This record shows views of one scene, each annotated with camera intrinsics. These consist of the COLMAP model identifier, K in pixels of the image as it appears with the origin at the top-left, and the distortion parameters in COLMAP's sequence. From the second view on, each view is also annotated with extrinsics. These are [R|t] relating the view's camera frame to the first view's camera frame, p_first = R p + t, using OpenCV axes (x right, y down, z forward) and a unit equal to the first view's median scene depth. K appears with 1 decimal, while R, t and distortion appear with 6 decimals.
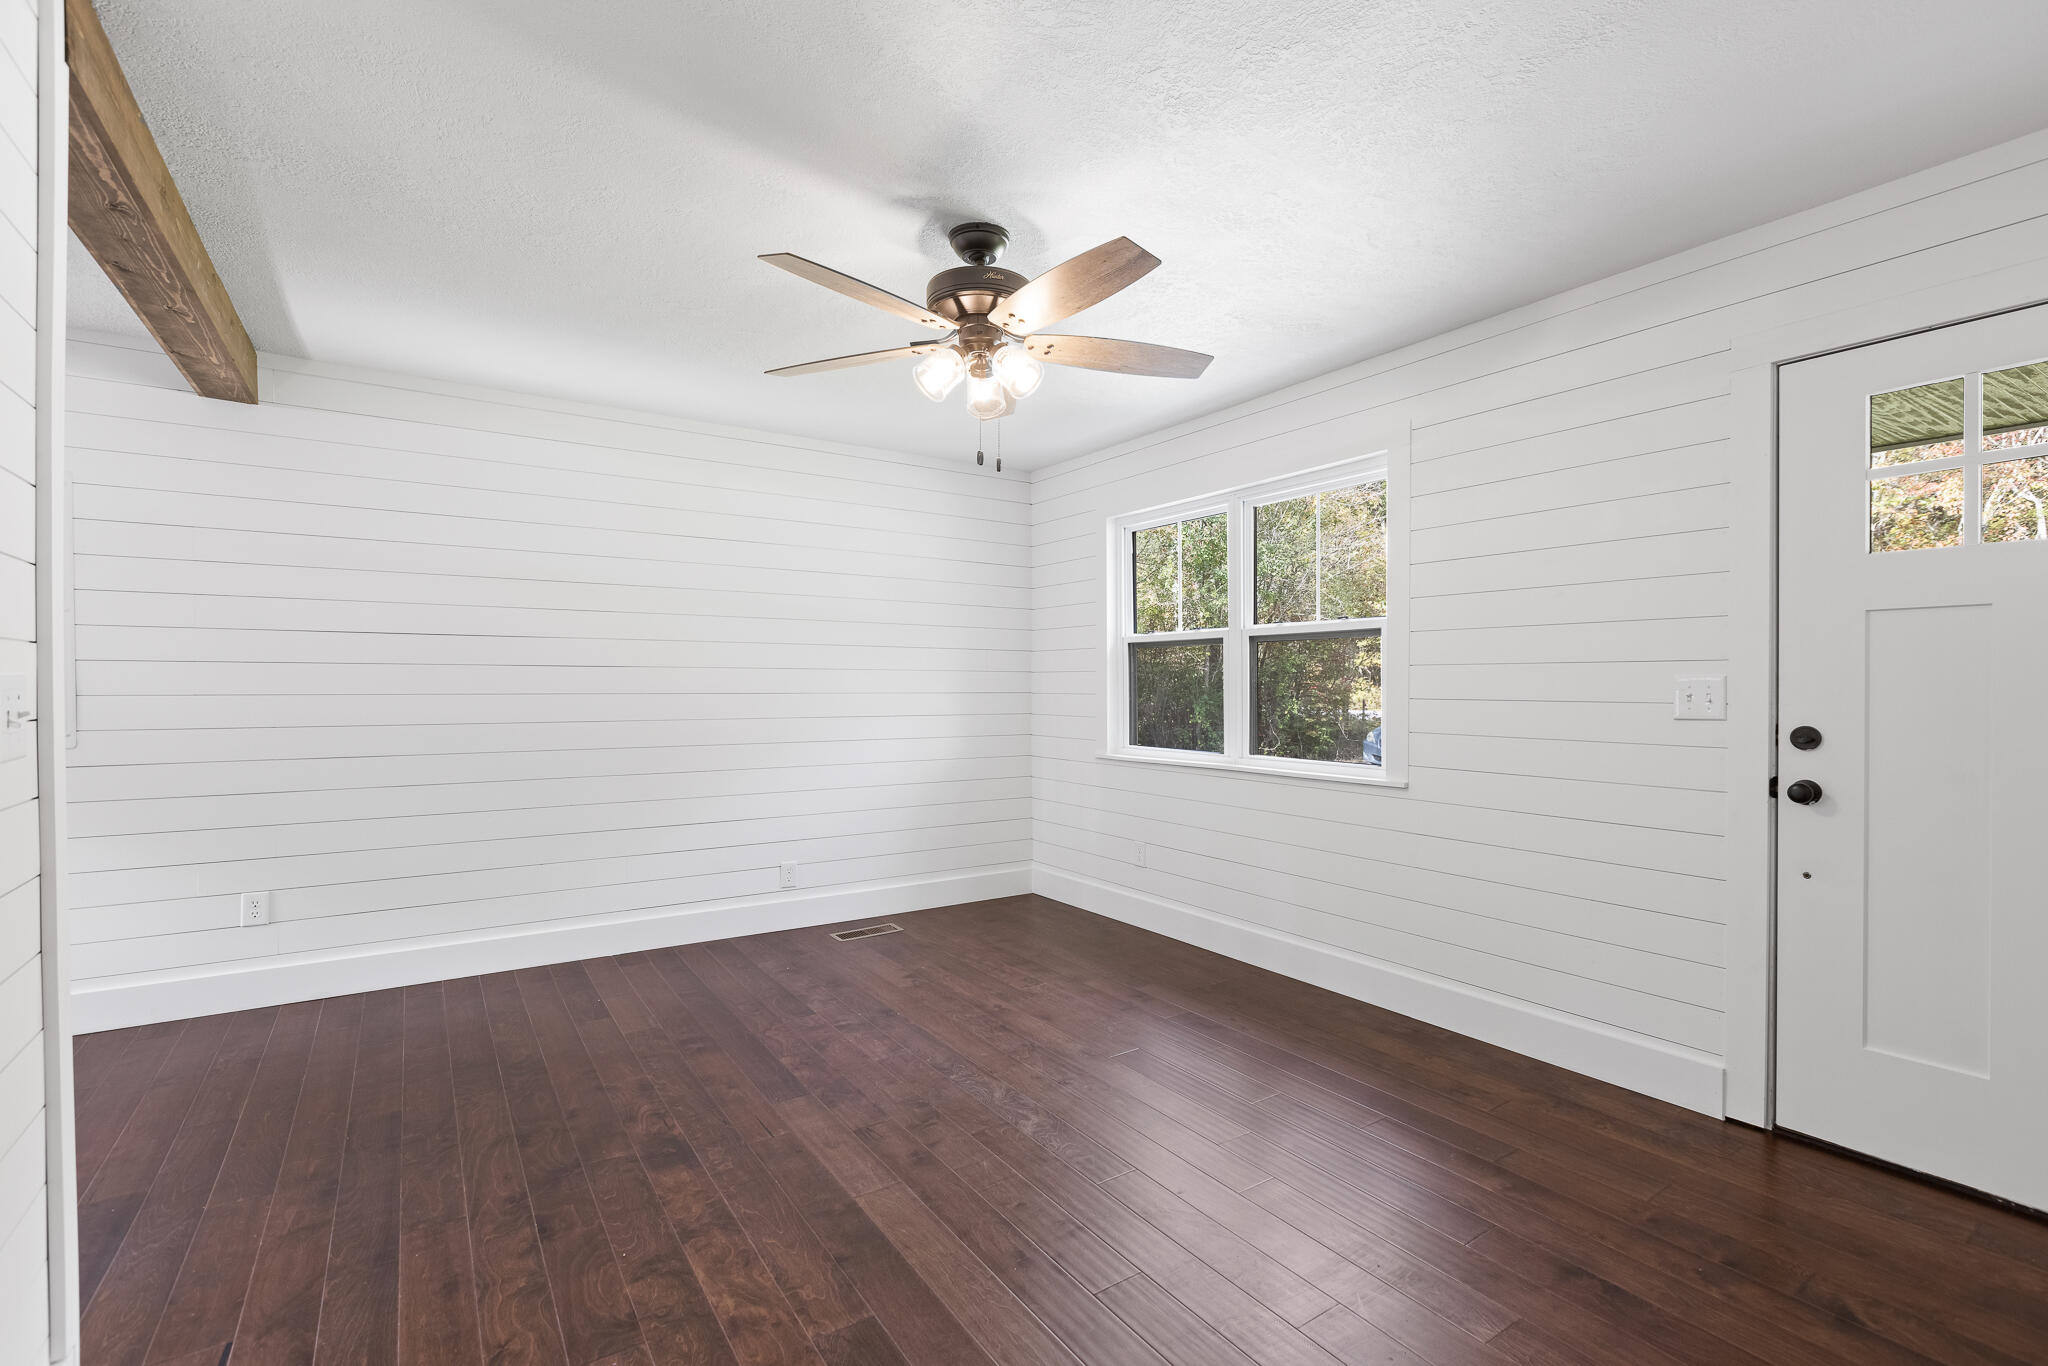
lens RADIAL K [[931.1, 0, 1020.0], [0, 931.1, 687.5], [0, 0, 1]] dist [0.001547, -0.000265]
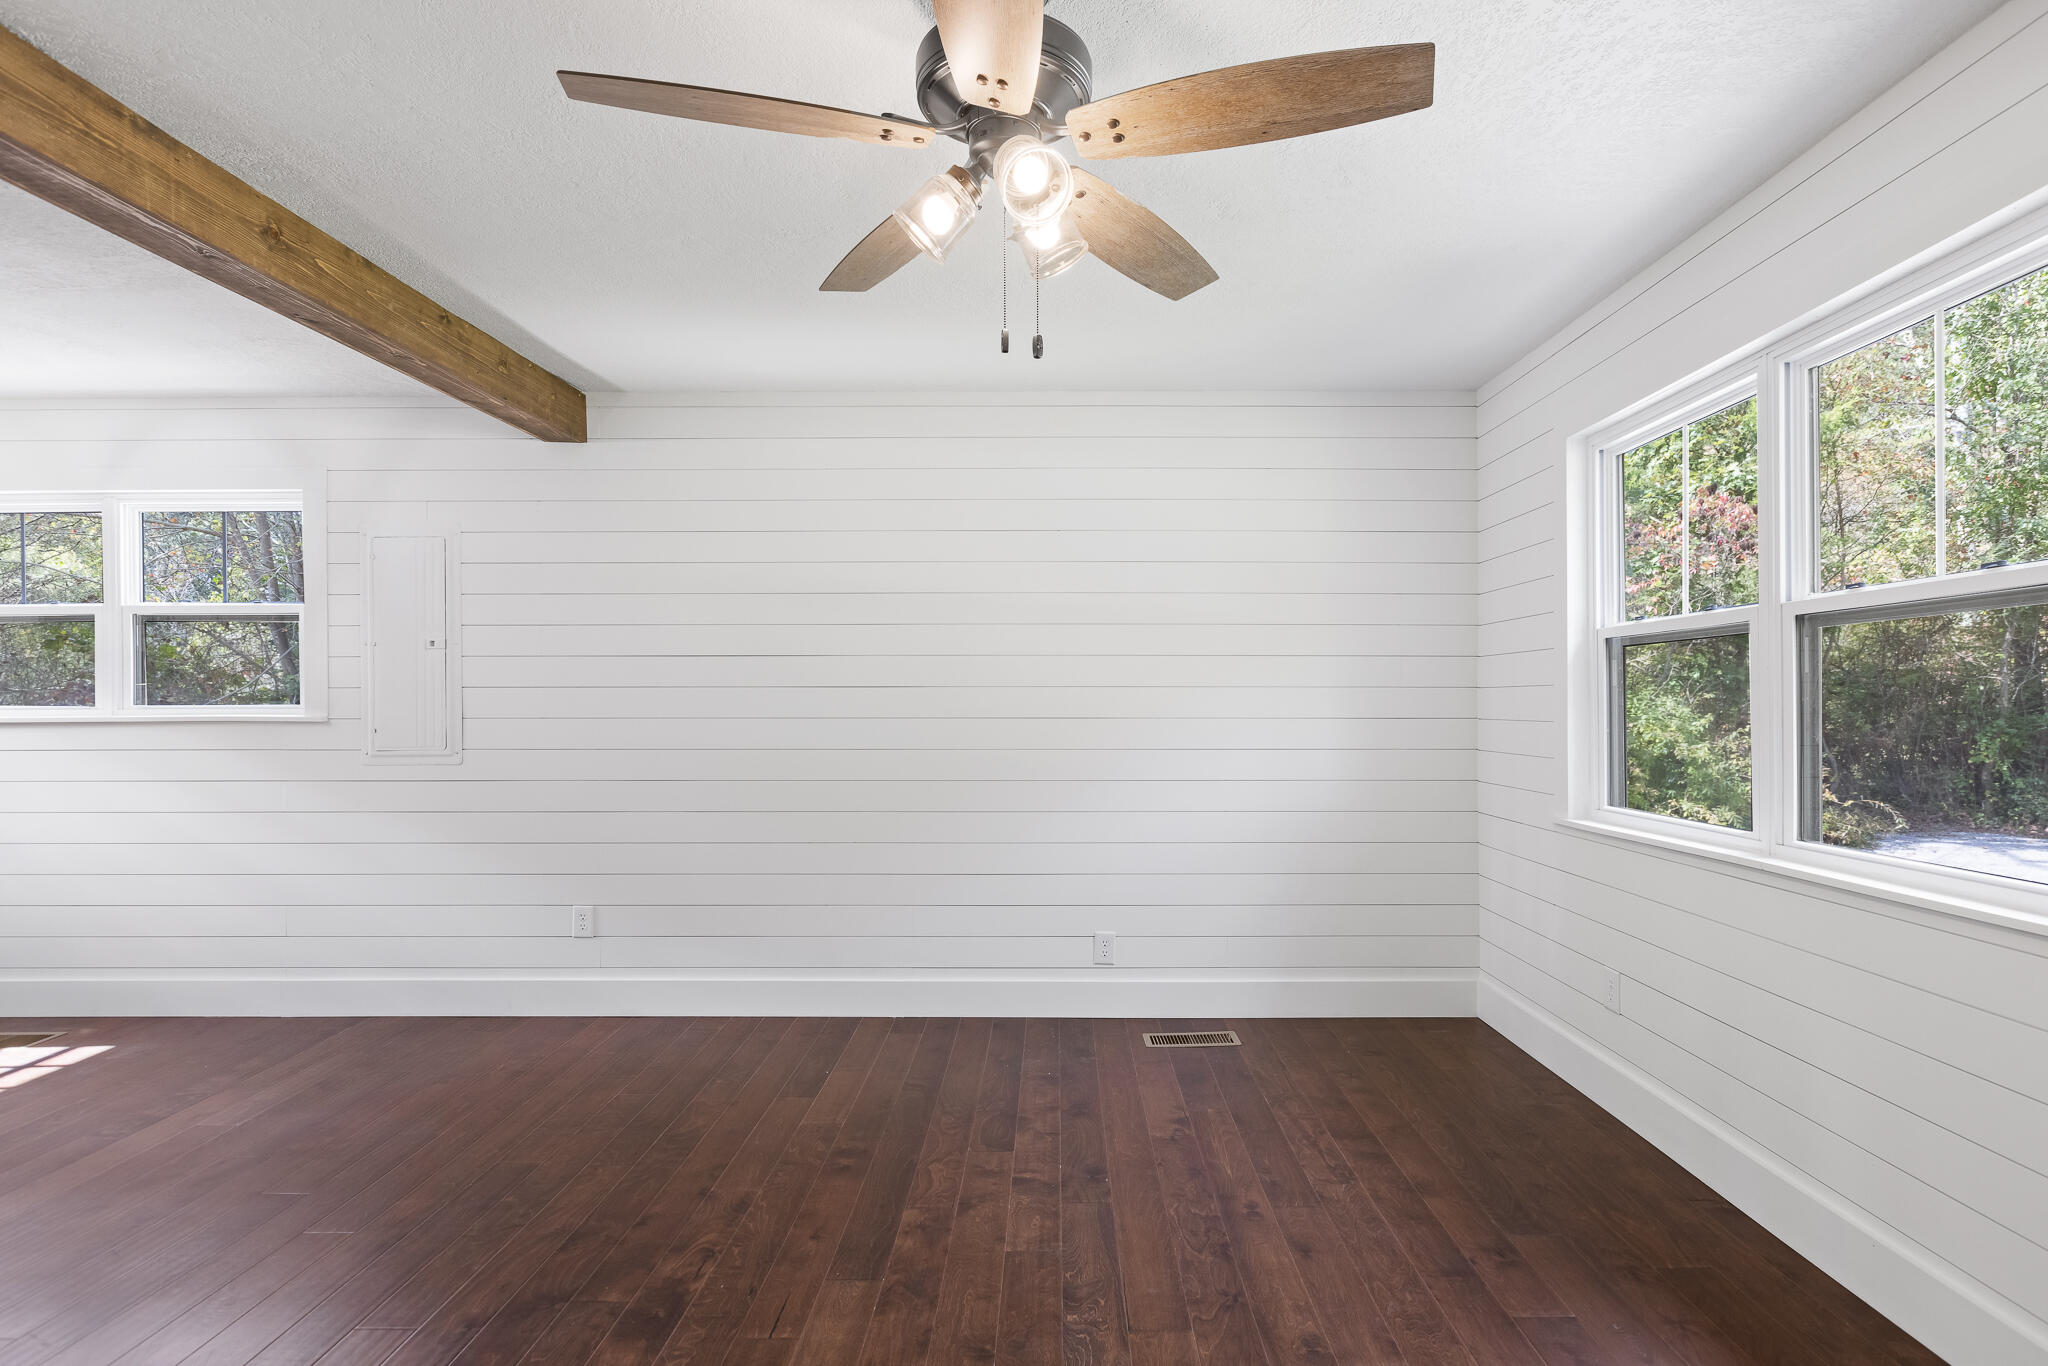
lens RADIAL K [[1023.9, 0, 1044.1], [0, 1023.9, 701.1], [0, 0, 1]] dist [0.000904, -0.000315]
pose [[0.829051, -0.003953, -0.559159, 0.248899], [0.000549, 0.999980, -0.006254, -0.003162], [0.559173, 0.004878, 0.829037, 0.321444]]
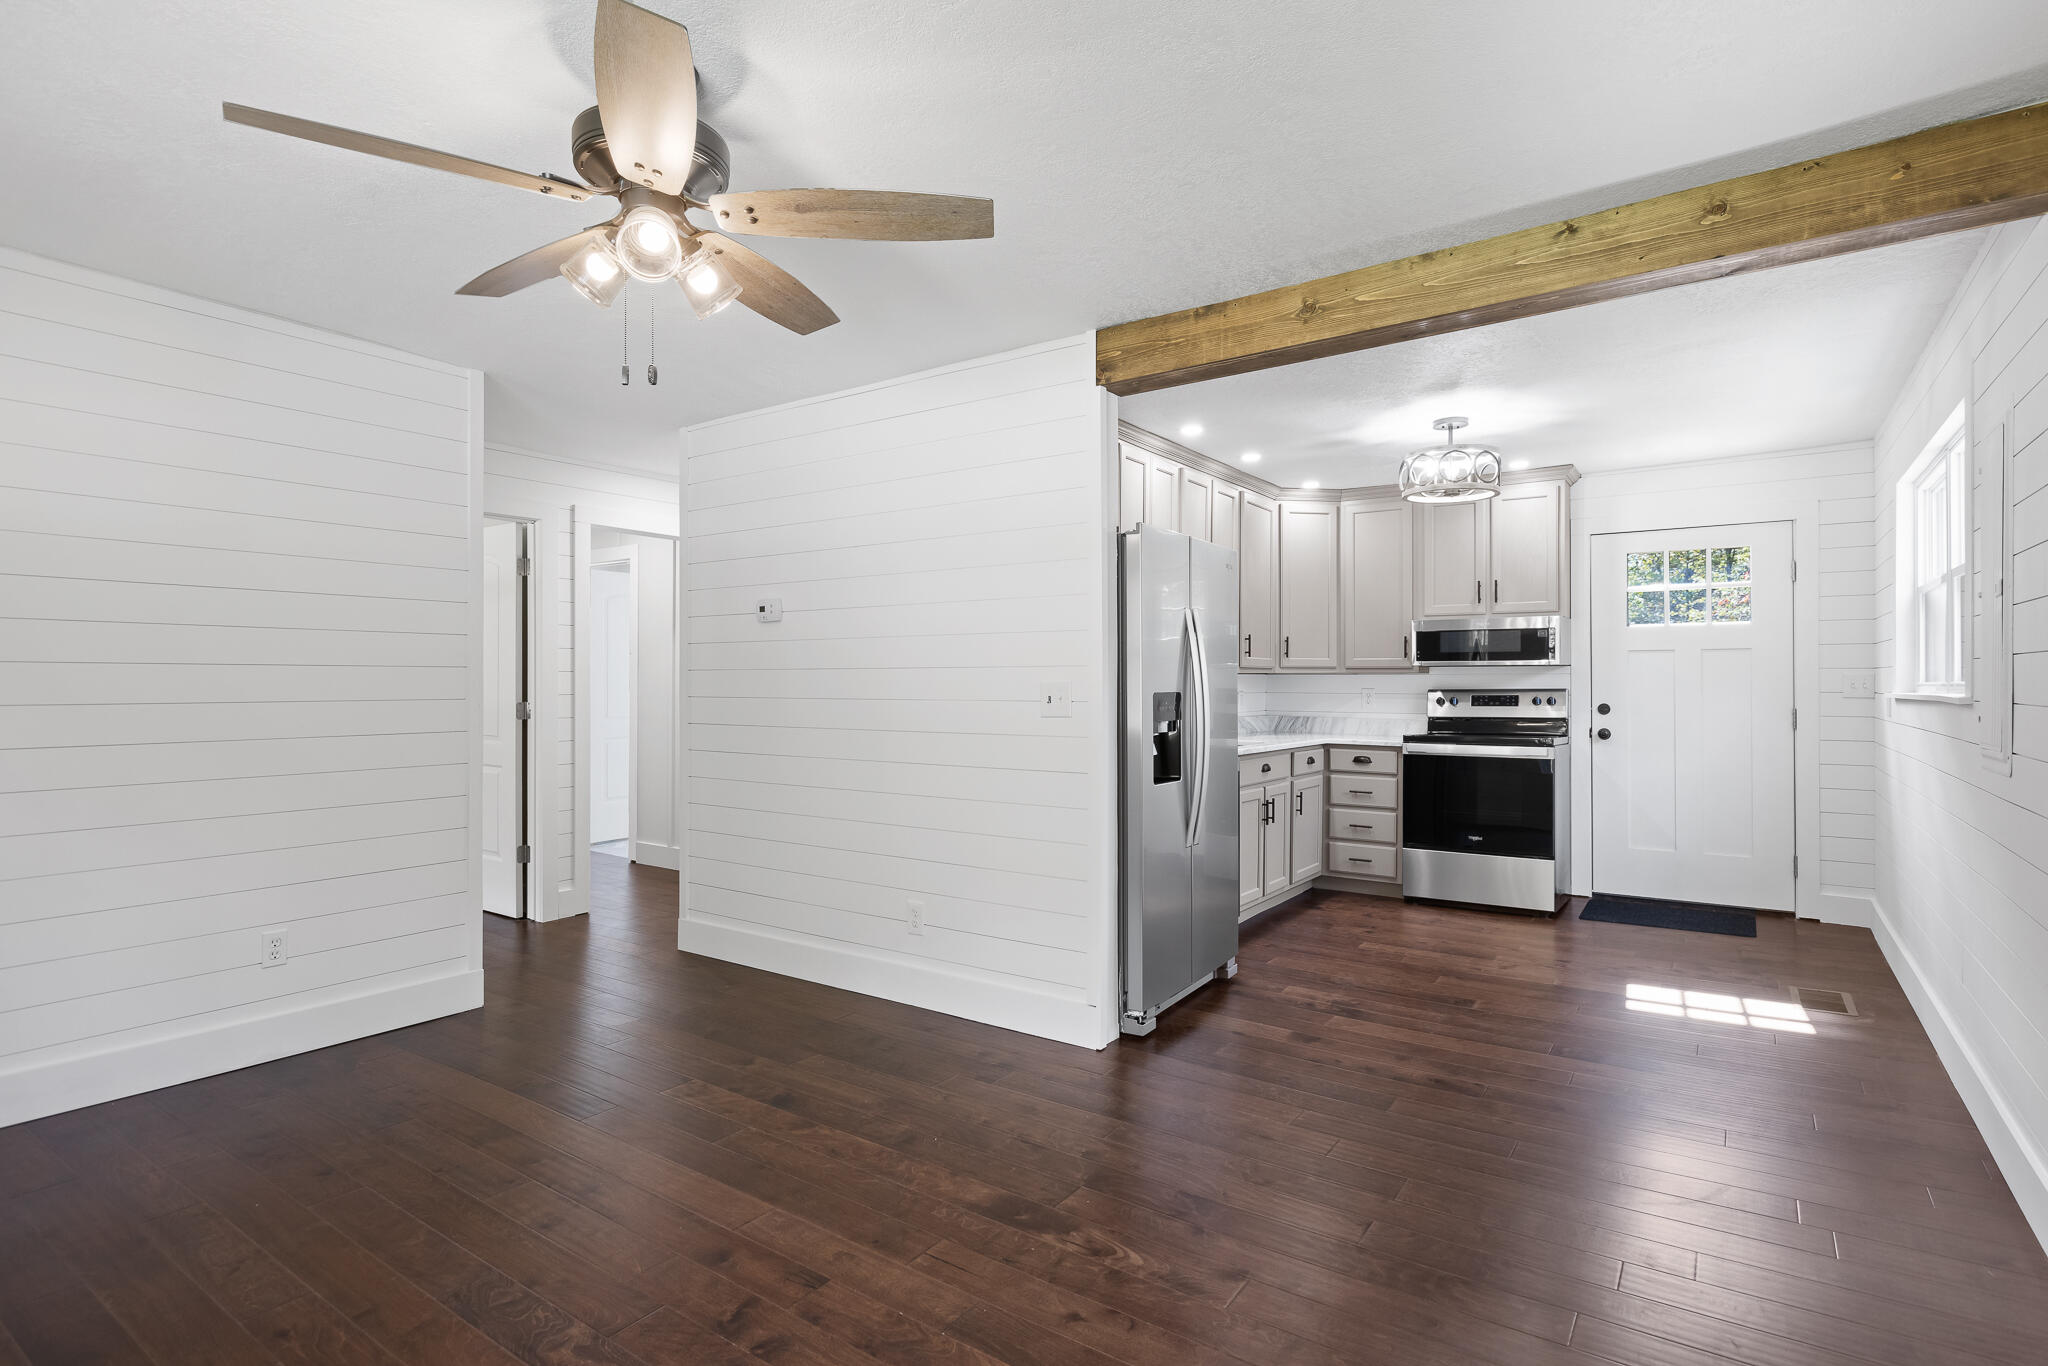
lens RADIAL K [[1030.8, 0, 1024.7], [0, 1030.8, 679.4], [0, 0, 1]] dist [-0.001102, -0.000325]
pose [[-0.930340, -0.002024, -0.366693, -0.013527], [-0.003227, 0.999991, 0.002669, -0.008845], [0.366685, 0.003667, -0.930338, 1.296252]]
